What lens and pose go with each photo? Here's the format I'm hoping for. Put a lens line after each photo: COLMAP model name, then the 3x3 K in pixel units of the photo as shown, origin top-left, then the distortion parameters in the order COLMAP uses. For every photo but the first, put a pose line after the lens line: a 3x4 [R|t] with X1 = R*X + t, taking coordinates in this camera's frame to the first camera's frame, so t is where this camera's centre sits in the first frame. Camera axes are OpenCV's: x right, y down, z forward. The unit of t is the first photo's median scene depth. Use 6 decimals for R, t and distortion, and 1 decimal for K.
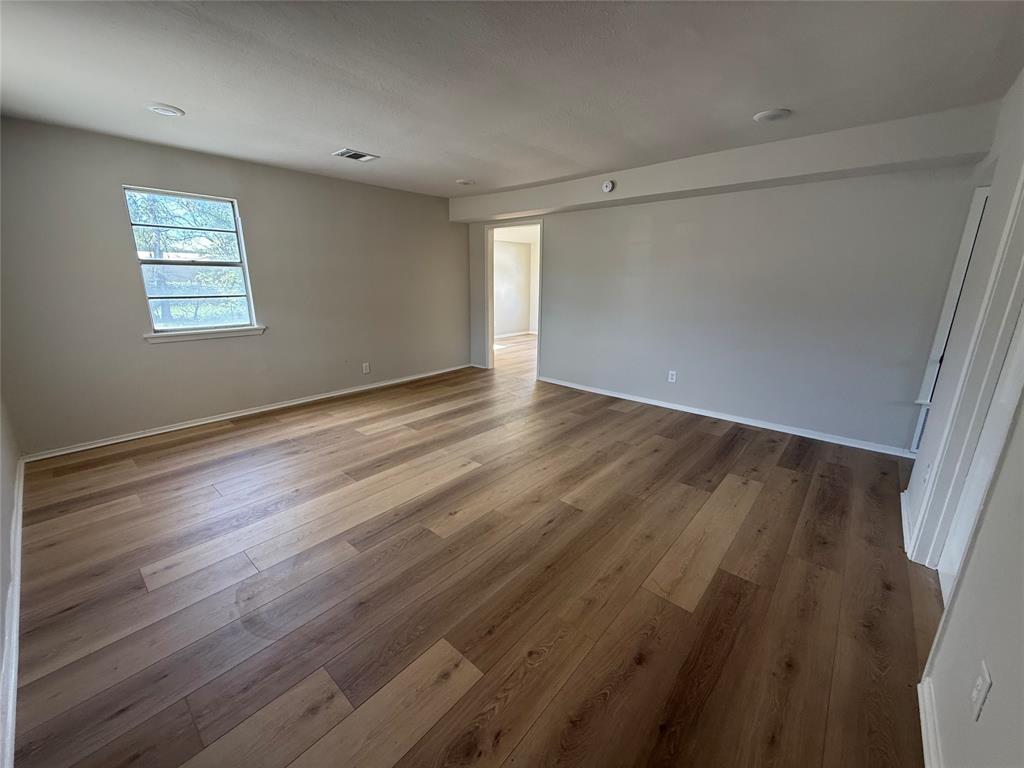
lens RADIAL K [[408.1, 0, 512.0], [0, 408.1, 384.0], [0, 0, 1]] dist [-0.004001, -0.000227]
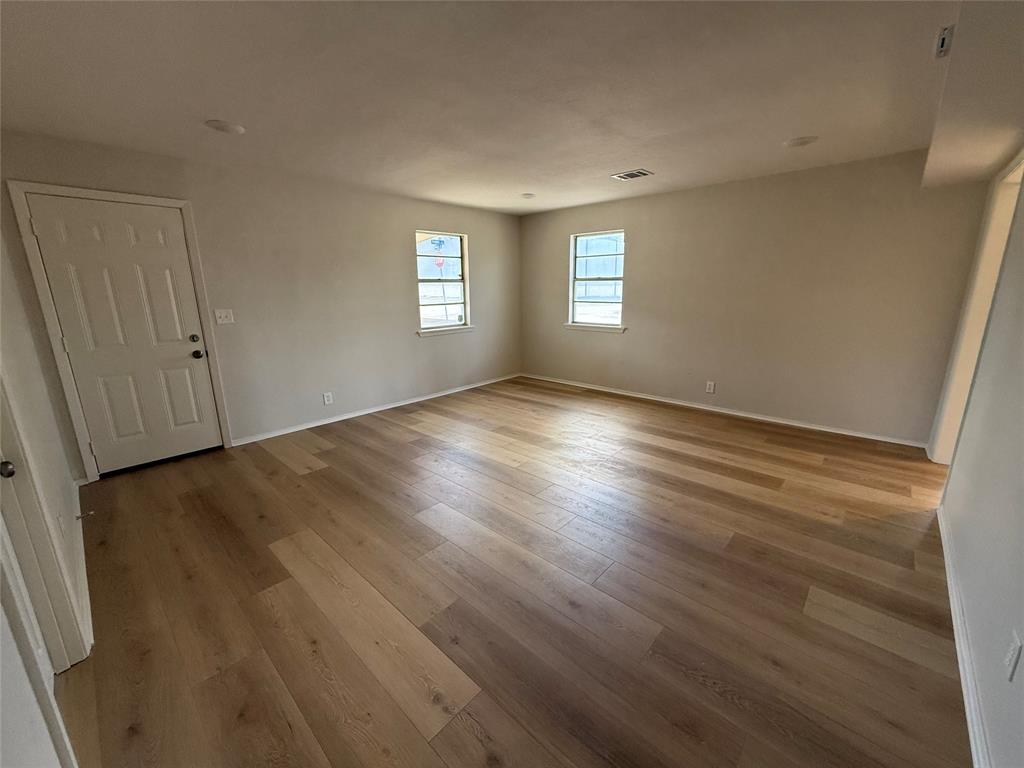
lens RADIAL K [[408.1, 0, 512.0], [0, 408.1, 384.0], [0, 0, 1]] dist [-0.004001, -0.000227]
pose [[-0.029265, 0.227019, -0.973451, 0.863528], [-0.242806, 0.943085, 0.227236, -0.231556], [0.969633, 0.243009, 0.027522, 0.872670]]
